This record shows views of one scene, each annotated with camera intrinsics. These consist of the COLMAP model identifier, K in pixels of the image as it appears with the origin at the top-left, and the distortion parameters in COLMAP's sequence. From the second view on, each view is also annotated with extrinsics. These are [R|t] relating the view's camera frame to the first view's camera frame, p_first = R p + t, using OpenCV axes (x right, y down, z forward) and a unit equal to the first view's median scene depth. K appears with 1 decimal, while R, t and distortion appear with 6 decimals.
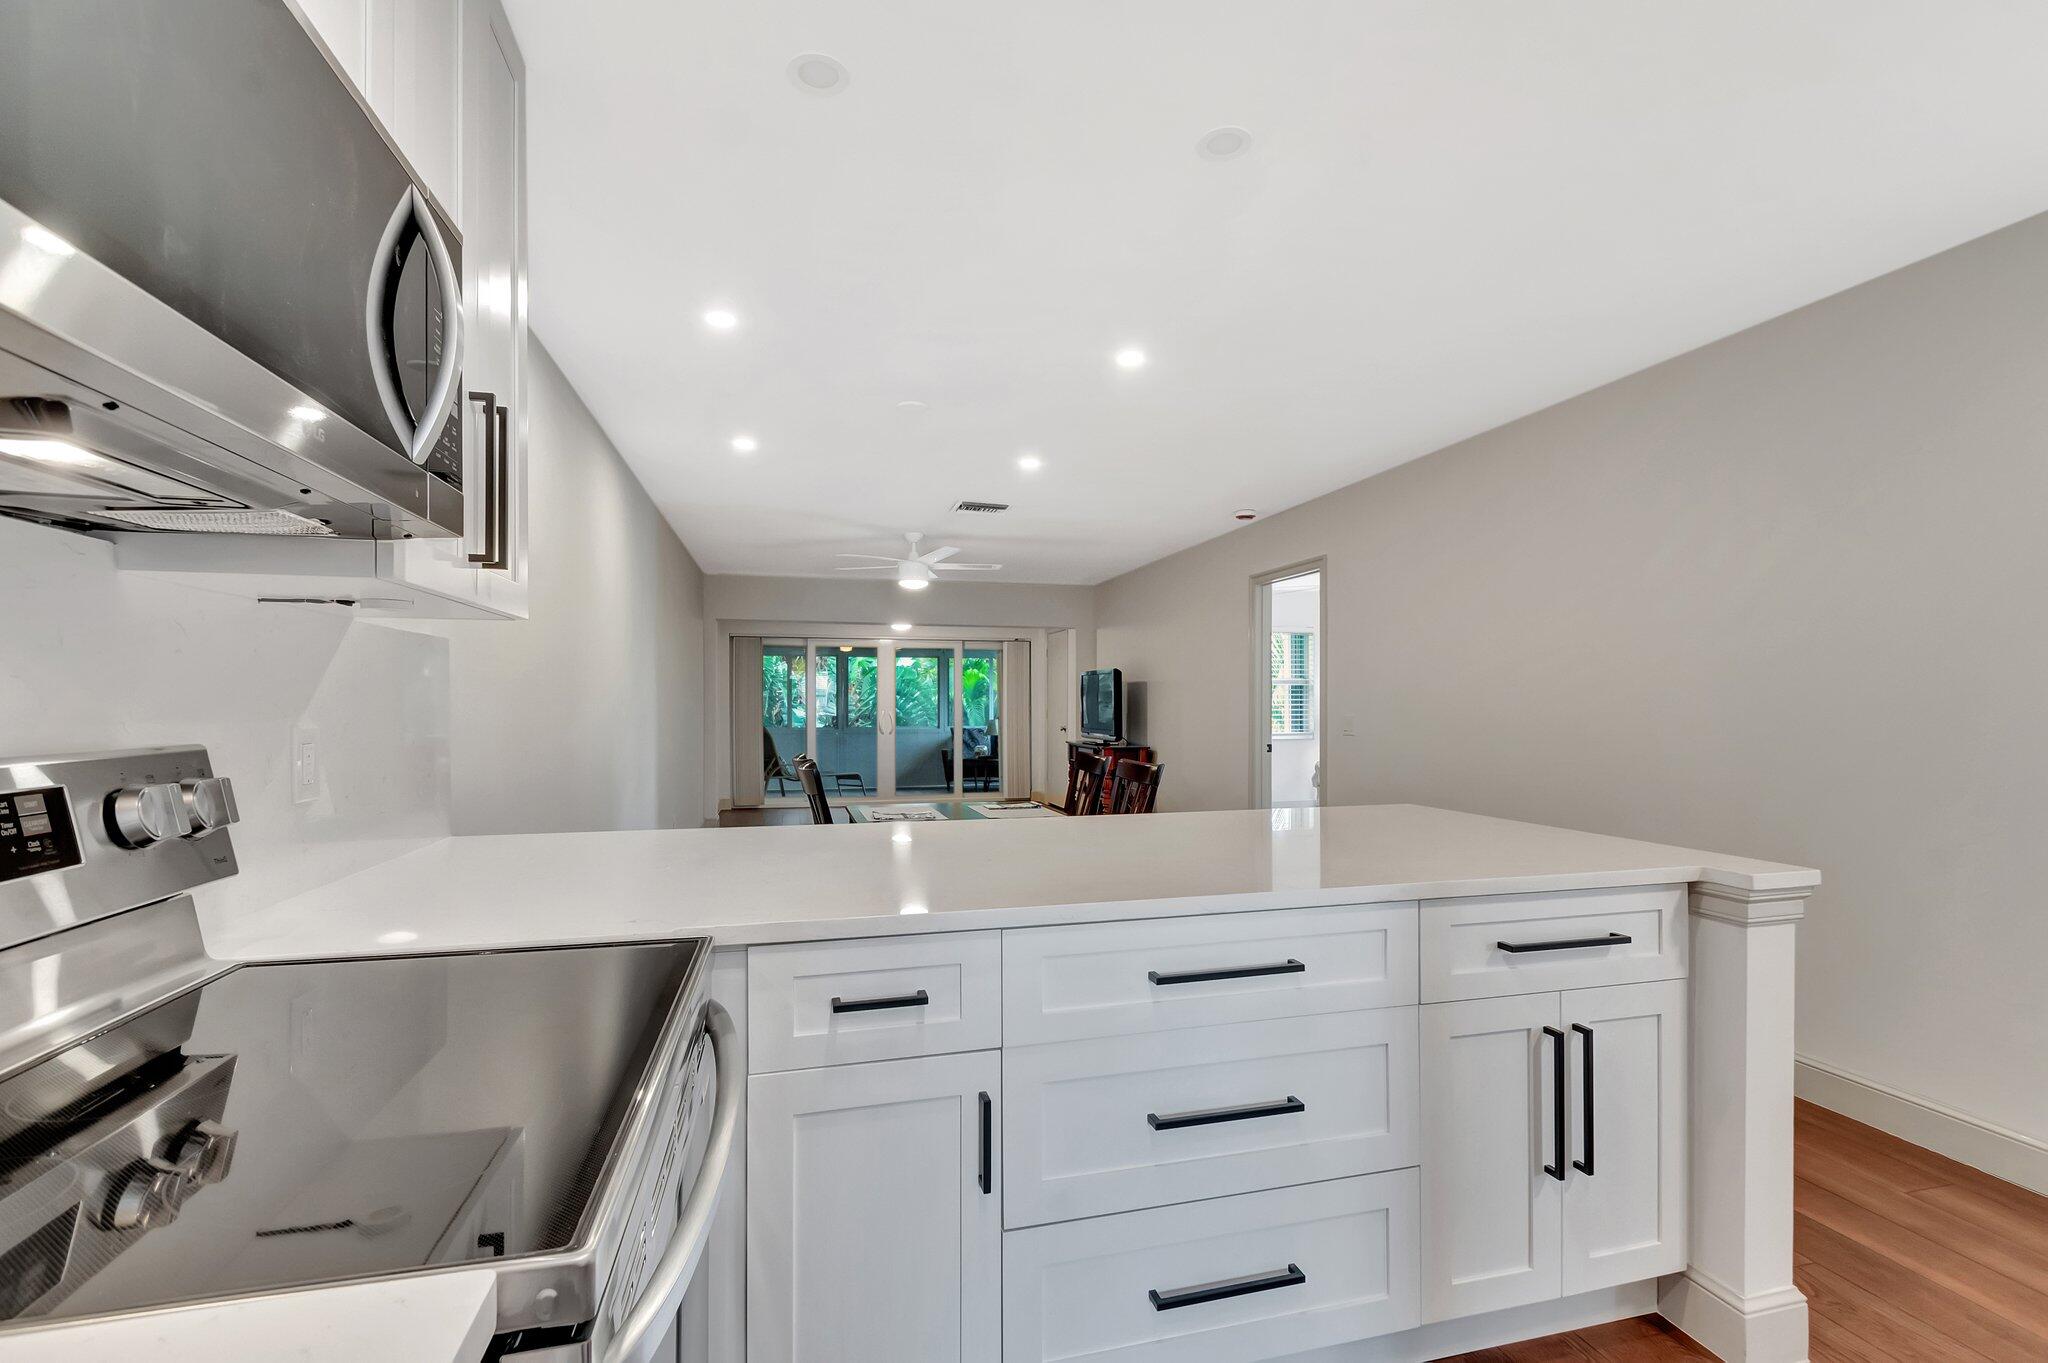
lens RADIAL K [[893.8, 0, 1036.4], [0, 893.8, 707.1], [0, 0, 1]] dist [0.001355, 0.000252]
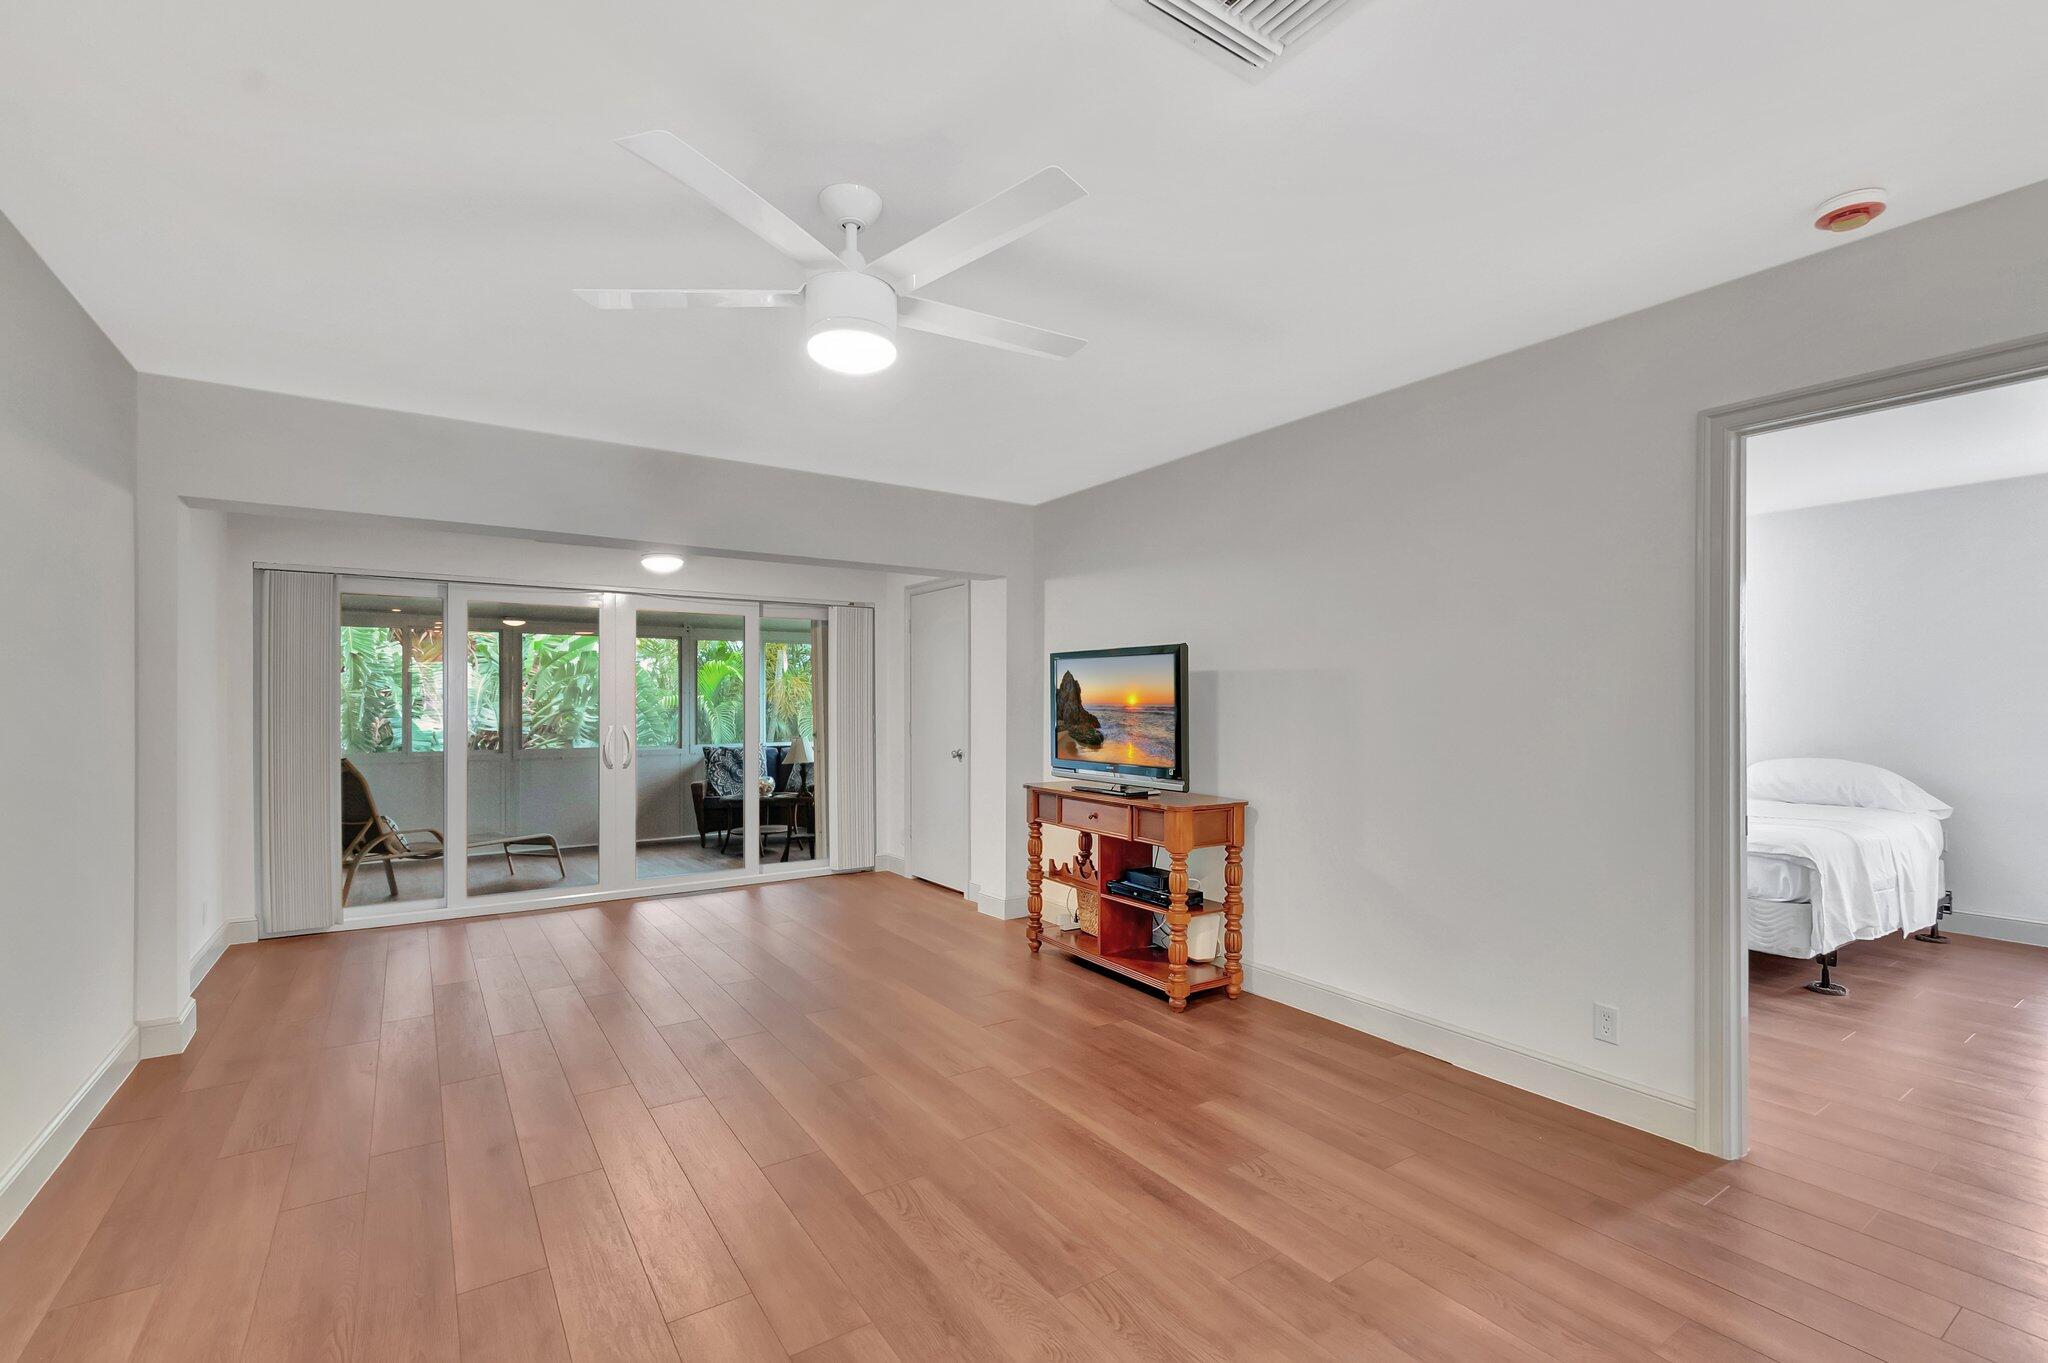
lens RADIAL K [[893.8, 0, 1036.4], [0, 893.8, 707.1], [0, 0, 1]] dist [0.001355, 0.000252]
pose [[0.941841, -0.000335, 0.336058, -0.115262], [0.001692, 0.999992, -0.003746, -0.004484], [-0.336054, 0.004096, 0.941834, 0.421818]]
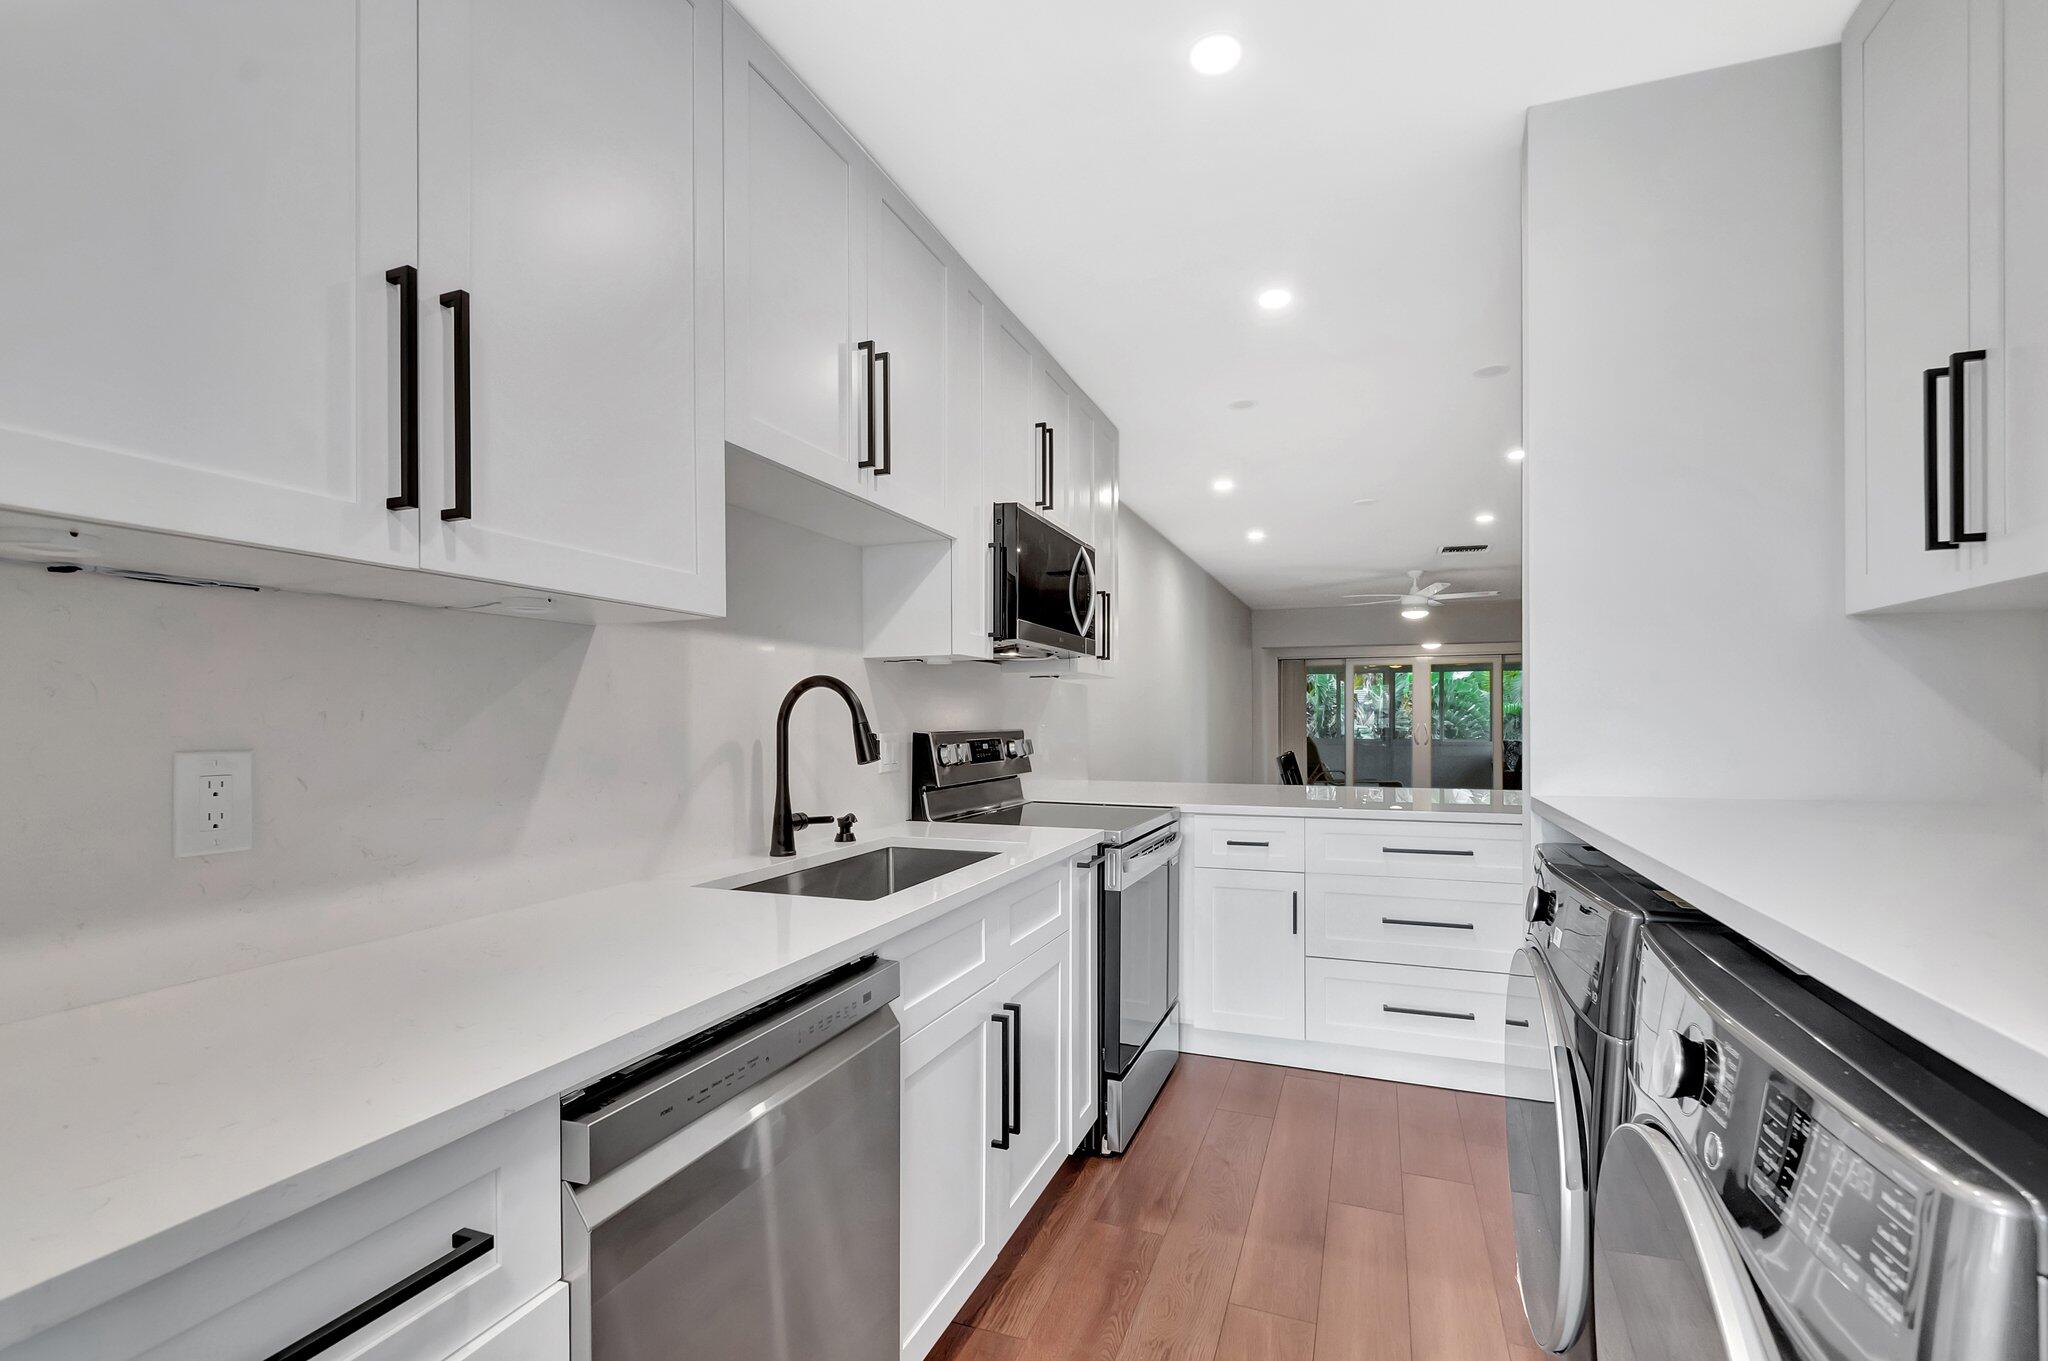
lens RADIAL K [[893.8, 0, 1036.4], [0, 893.8, 706.1], [0, 0, 1]] dist [0.001355, 0.000252]
pose [[0.810147, -0.009863, -0.586144, 0.090093], [-0.000151, 0.999855, -0.017033, 0.001714], [0.586227, 0.013888, 0.810028, -0.145950]]
